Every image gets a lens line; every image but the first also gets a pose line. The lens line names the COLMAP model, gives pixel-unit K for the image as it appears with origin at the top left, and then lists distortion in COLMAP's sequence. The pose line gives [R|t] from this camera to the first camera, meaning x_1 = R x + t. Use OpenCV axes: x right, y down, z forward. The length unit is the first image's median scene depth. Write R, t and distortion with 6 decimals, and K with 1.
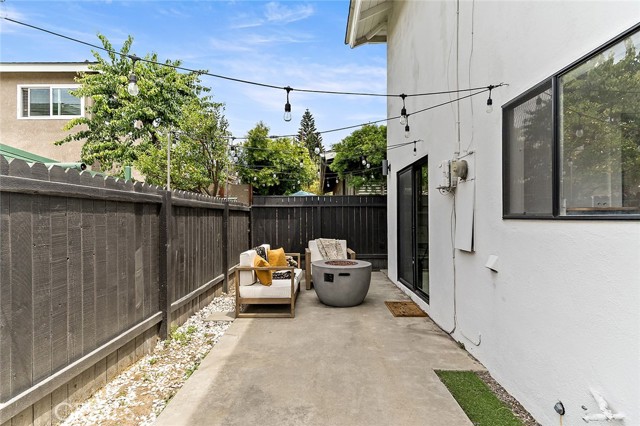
lens RADIAL K [[345.1, 0, 320.6], [0, 345.1, 220.9], [0, 0, 1]] dist [0.017328, -0.000161]
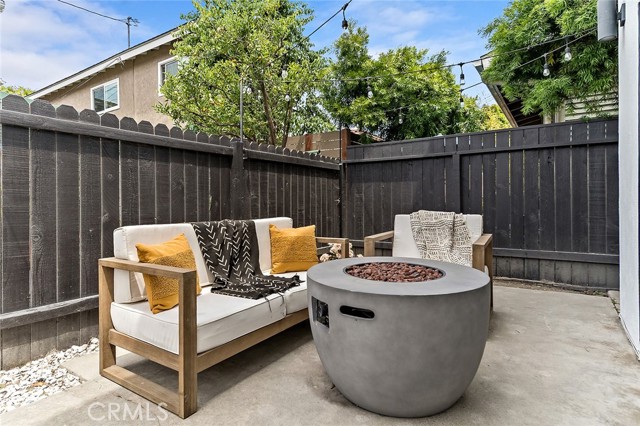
lens RADIAL K [[355.4, 0, 318.0], [0, 355.4, 206.1], [0, 0, 1]] dist [0.019603, -0.000027]
pose [[0.819717, -0.000925, -0.572768, 0.163753], [-0.000494, 0.999997, -0.002321, 0.046769], [0.572769, 0.002185, 0.819714, 0.536833]]
